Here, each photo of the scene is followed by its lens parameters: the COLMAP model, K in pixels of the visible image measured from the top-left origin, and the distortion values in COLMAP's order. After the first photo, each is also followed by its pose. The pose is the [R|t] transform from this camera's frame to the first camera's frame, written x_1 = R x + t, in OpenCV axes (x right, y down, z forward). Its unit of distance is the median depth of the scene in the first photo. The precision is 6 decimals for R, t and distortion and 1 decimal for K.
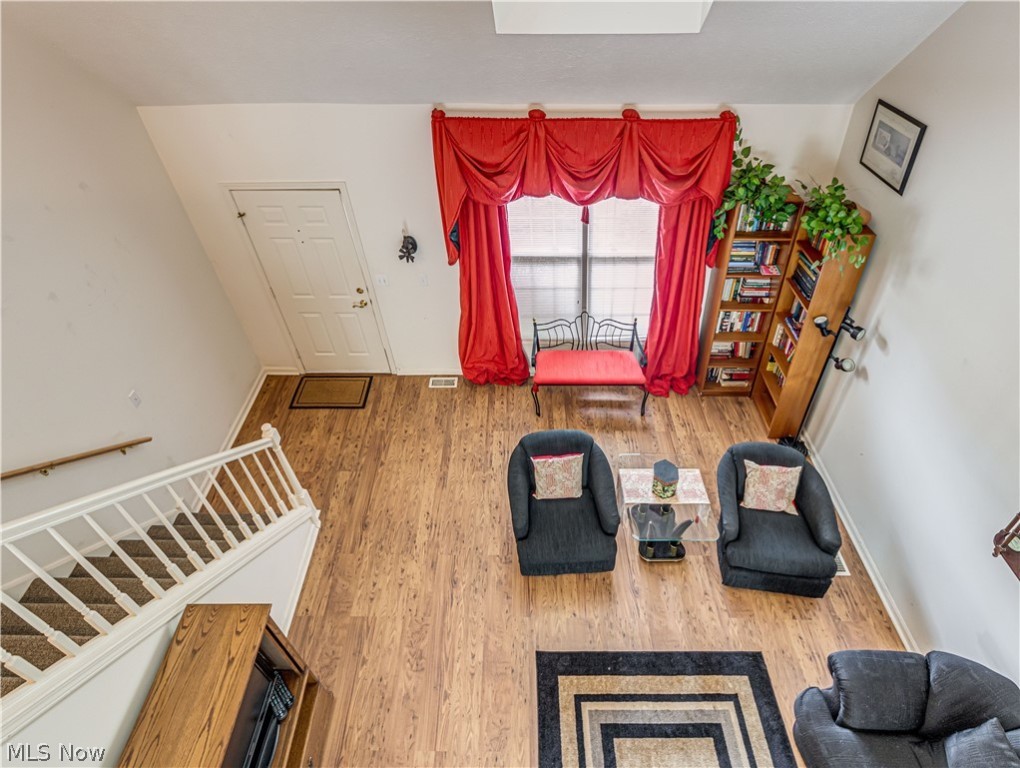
lens RADIAL K [[543.0, 0, 511.2], [0, 543.0, 309.2], [0, 0, 1]] dist [0.004469, -0.004674]
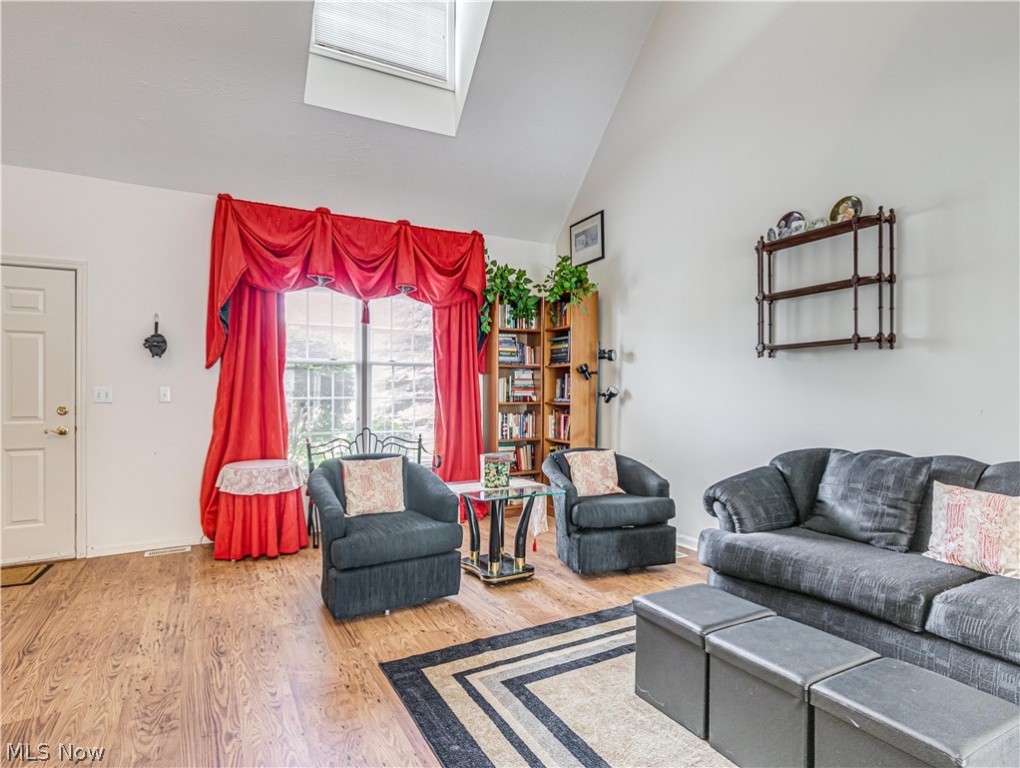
lens RADIAL K [[569.0, 0, 512.0], [0, 569.0, 393.4], [0, 0, 1]] dist [-0.004192, -0.004303]
pose [[0.875857, 0.072471, 0.477099, -0.138285], [0.234054, 0.800793, -0.551316, 0.672119], [-0.422012, 0.594541, 0.684418, 0.244242]]
